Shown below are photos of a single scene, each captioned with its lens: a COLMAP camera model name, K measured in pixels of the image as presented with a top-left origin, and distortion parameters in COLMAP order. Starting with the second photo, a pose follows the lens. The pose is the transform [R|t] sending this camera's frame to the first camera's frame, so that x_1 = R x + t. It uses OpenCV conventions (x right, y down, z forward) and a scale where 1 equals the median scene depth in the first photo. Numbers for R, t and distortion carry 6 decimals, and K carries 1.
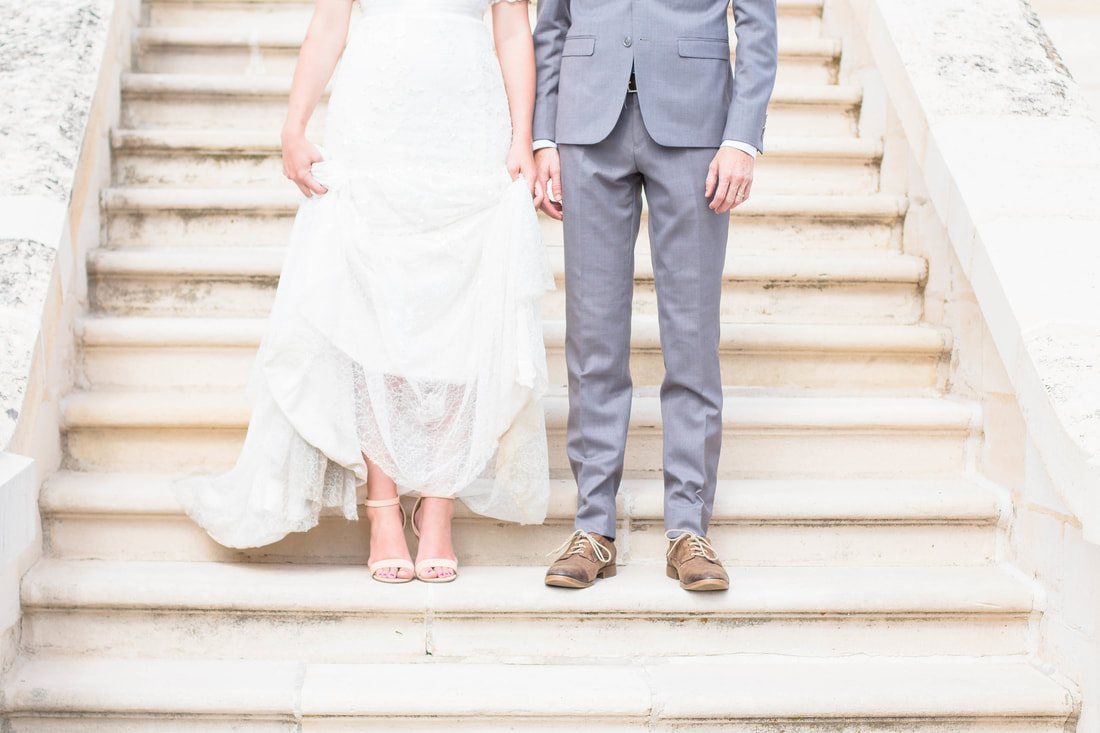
lens RADIAL K [[2757.5, 0, 550.0], [0, 2757.5, 366.5], [0, 0, 1]] dist [-0.118610, -0.023535]
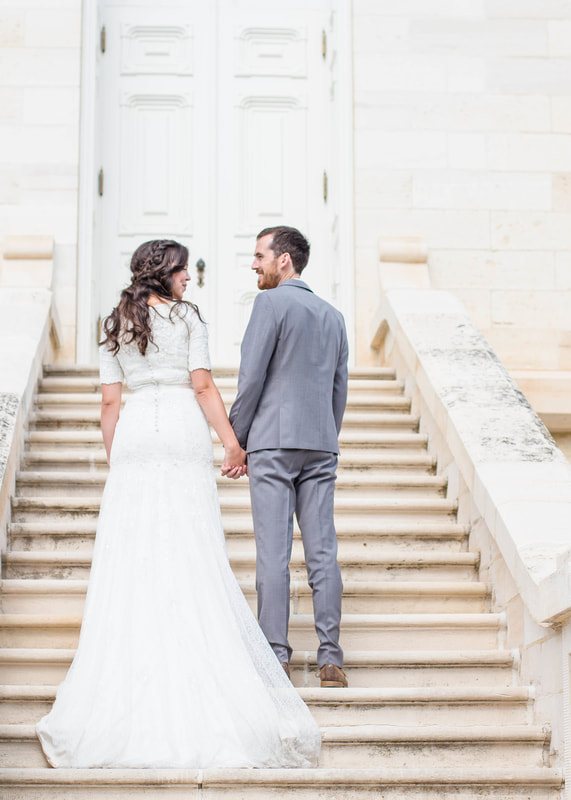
lens RADIAL K [[2085.1, 0, 285.5], [0, 2085.1, 400.0], [0, 0, 1]] dist [-0.064604, -1.568063]
pose [[0.999927, -0.011670, 0.003141, 0.010554], [0.012080, 0.972574, -0.232282, 0.178936], [-0.000344, 0.232303, 0.972644, -0.322423]]
